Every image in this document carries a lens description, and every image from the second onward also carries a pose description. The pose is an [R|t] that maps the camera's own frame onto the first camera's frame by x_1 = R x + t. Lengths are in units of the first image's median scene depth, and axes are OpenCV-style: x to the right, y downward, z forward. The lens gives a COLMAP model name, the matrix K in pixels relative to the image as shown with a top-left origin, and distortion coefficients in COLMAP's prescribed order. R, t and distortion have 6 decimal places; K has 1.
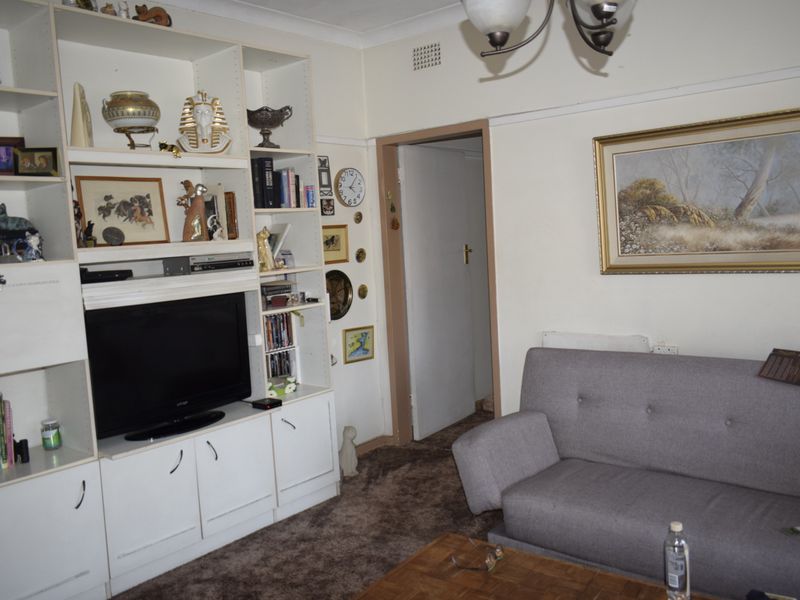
lens RADIAL K [[696.1, 0, 403.2], [0, 696.1, 300.5], [0, 0, 1]] dist [-0.016956, 0.009529]
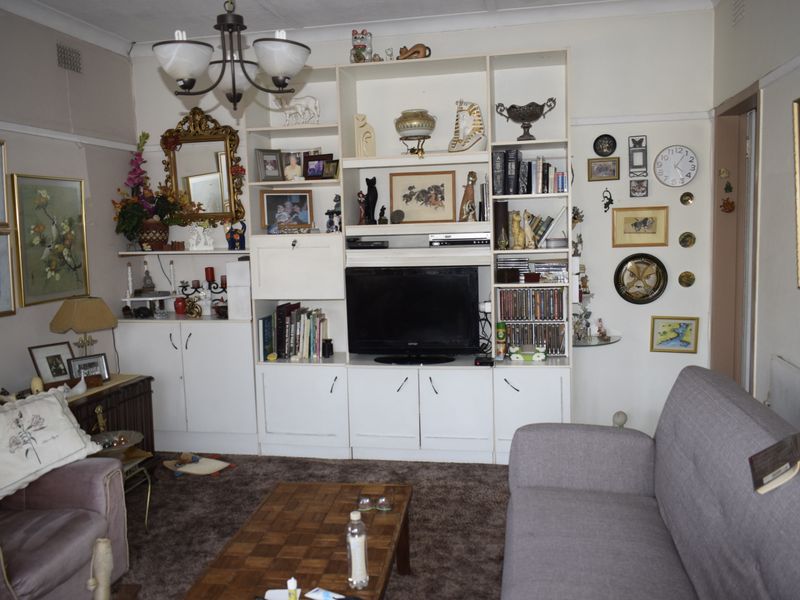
lens RADIAL K [[696.1, 0, 403.2], [0, 696.1, 300.5], [0, 0, 1]] dist [-0.016956, 0.009529]
pose [[0.478398, 0.137050, -0.867382, 0.748548], [-0.082251, 0.990397, 0.111122, -0.074346], [0.874283, 0.018182, 0.485077, 0.302041]]
